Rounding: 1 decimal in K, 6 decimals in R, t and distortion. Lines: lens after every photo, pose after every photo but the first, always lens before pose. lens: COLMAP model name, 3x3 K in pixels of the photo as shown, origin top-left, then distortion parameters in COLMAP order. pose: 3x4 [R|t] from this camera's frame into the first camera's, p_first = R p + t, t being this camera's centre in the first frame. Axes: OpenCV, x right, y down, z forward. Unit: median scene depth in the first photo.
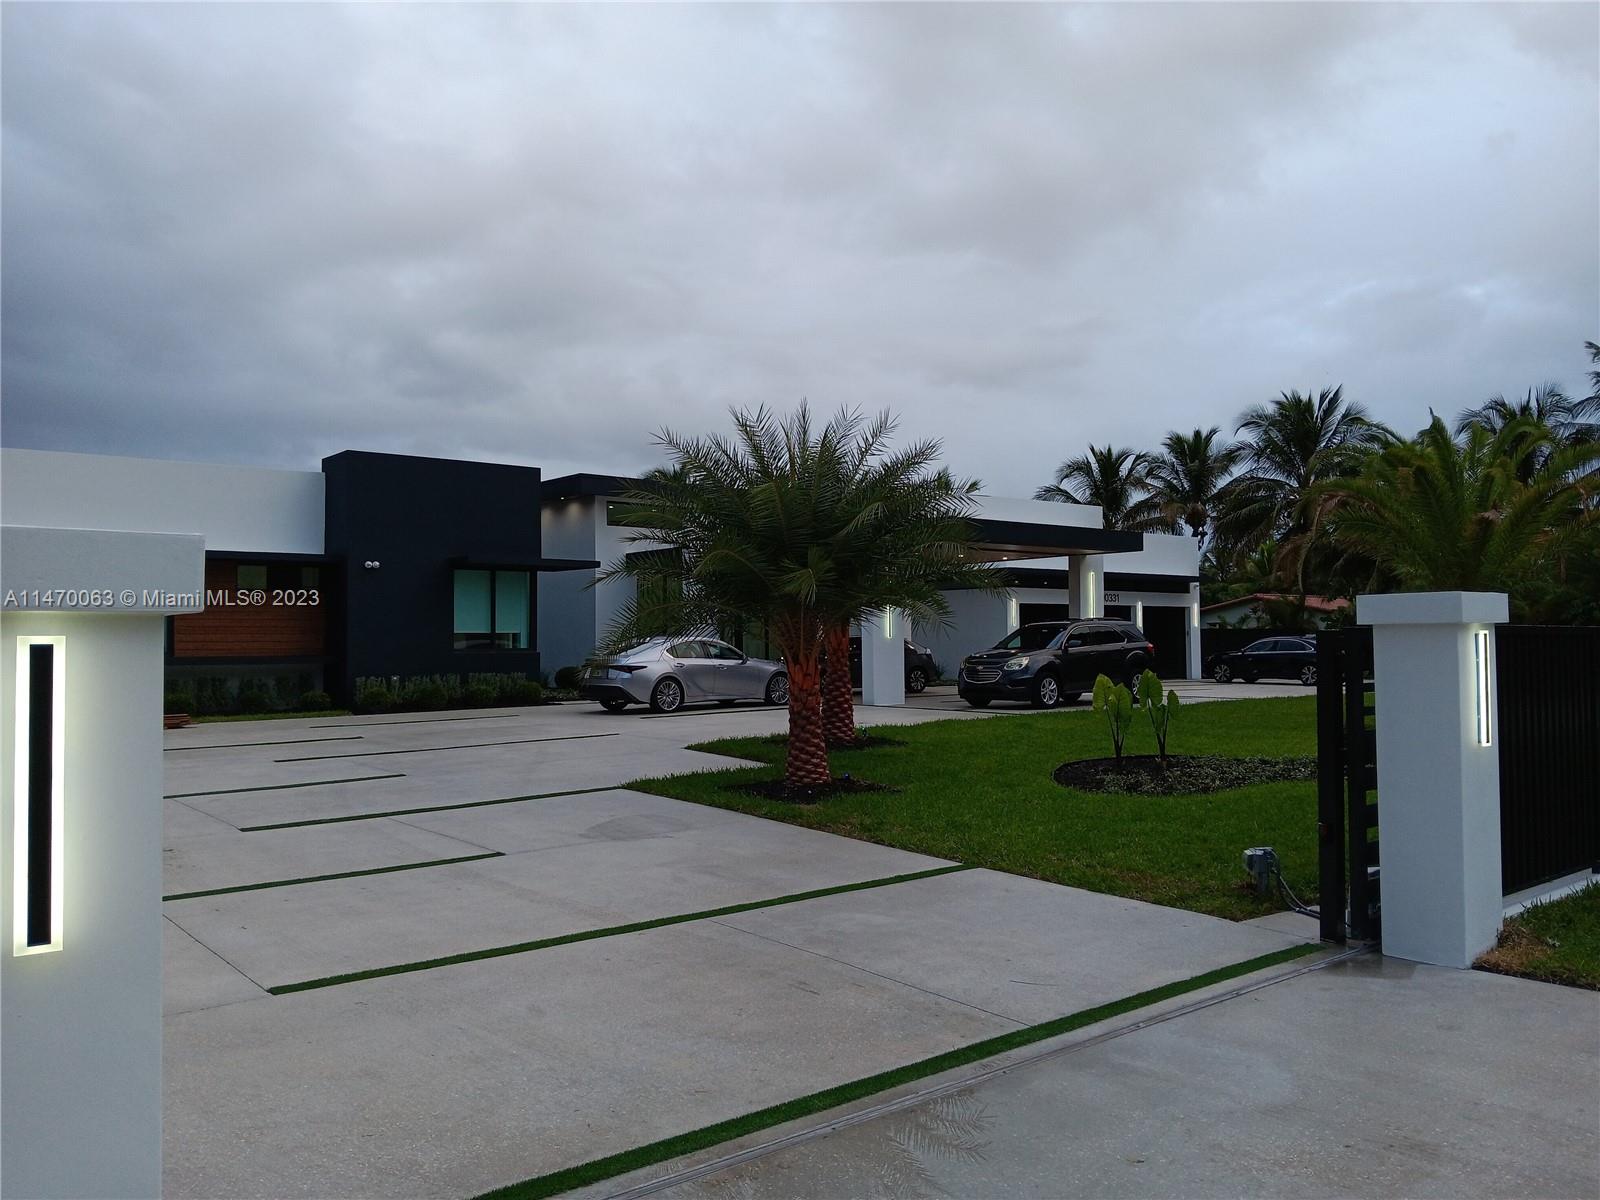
lens RADIAL K [[1245.4, 0, 797.2], [0, 1245.4, 594.3], [0, 0, 1]] dist [0.011576, -0.013855]
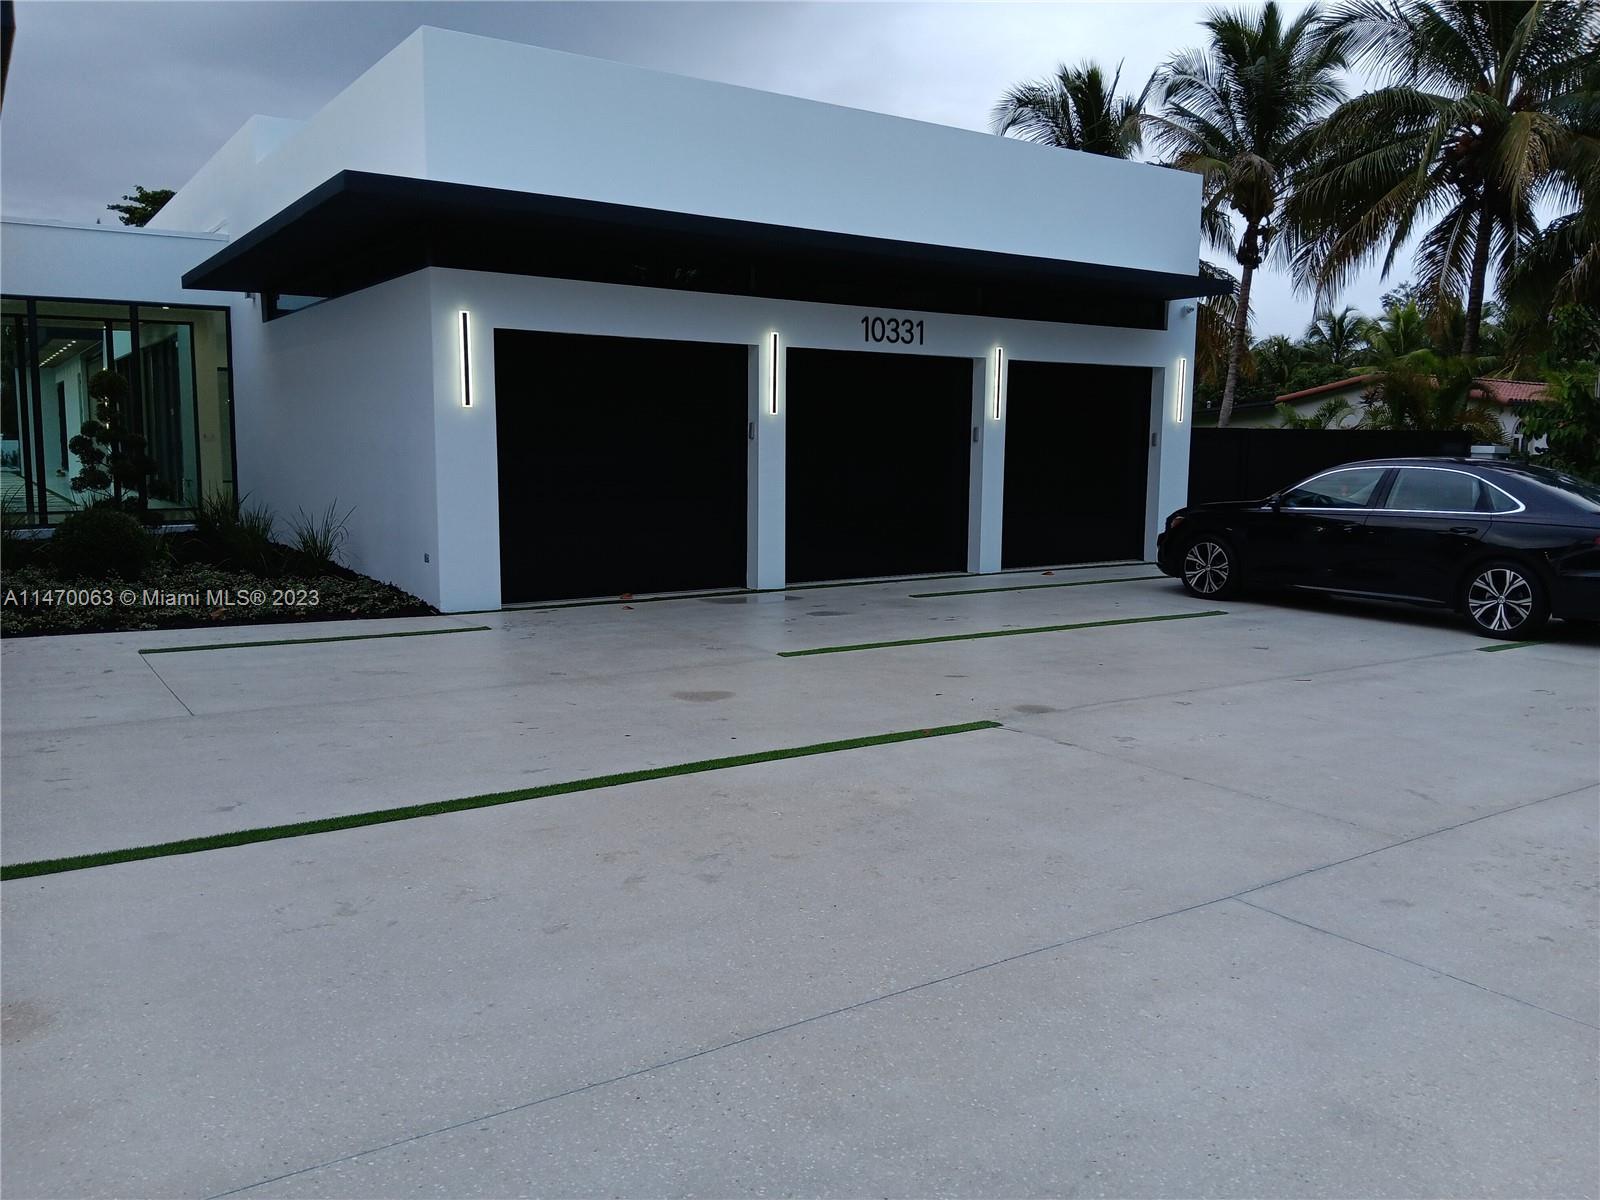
lens RADIAL K [[1245.4, 0, 800.1], [0, 1245.4, 616.7], [0, 0, 1]] dist [0.011576, -0.013855]
pose [[0.996520, 0.032416, -0.076796, 0.233355], [-0.017703, 0.982574, 0.185029, 0.015912], [0.081456, -0.183026, 0.979728, 0.601830]]
